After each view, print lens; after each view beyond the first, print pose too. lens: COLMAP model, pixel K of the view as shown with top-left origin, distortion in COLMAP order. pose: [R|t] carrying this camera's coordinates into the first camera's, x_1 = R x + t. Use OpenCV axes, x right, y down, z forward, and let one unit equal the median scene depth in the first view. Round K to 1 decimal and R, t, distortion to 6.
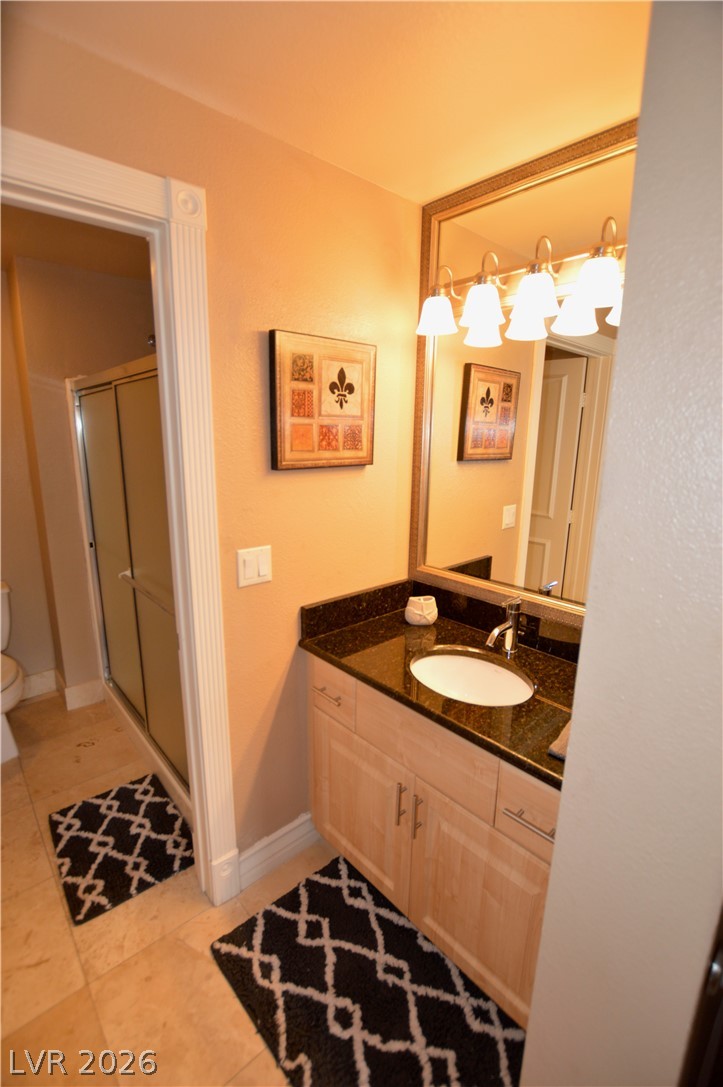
lens RADIAL K [[486.3, 0, 363.3], [0, 486.3, 549.8], [0, 0, 1]] dist [-0.027696, 0.001636]
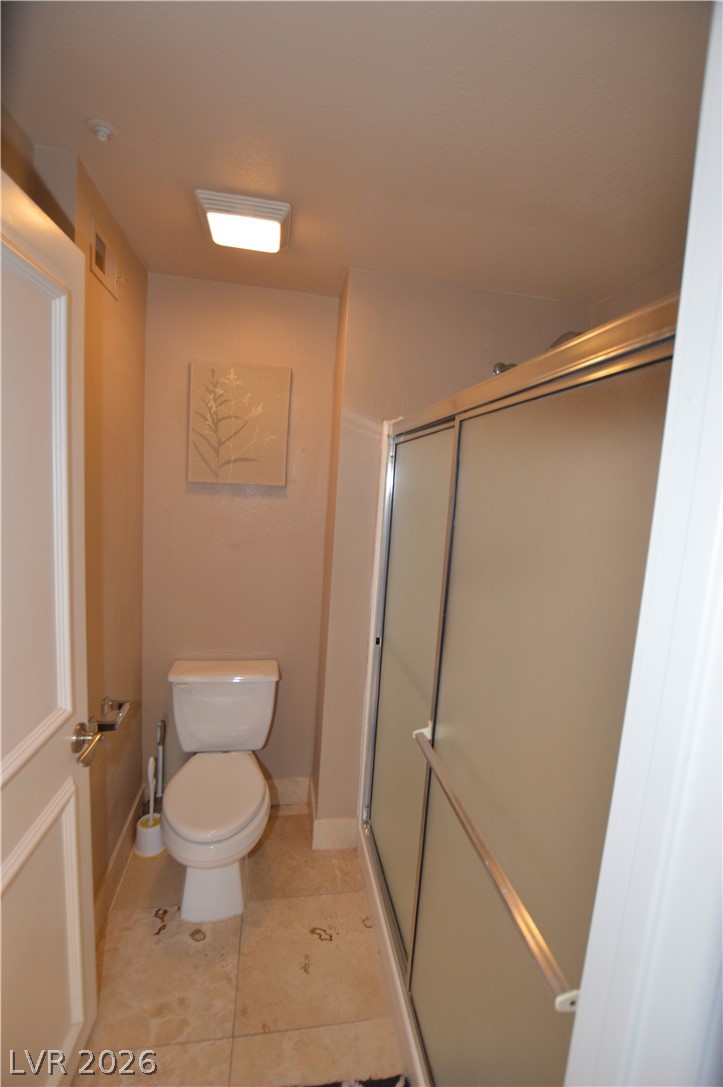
lens RADIAL K [[486.3, 0, 360.4], [0, 486.3, 544.0], [0, 0, 1]] dist [-0.027696, 0.001636]
pose [[0.847114, 0.105232, -0.520887, -0.228374], [-0.168548, 0.982793, -0.075560, -0.099716], [0.503973, 0.151803, 0.850275, 0.353353]]
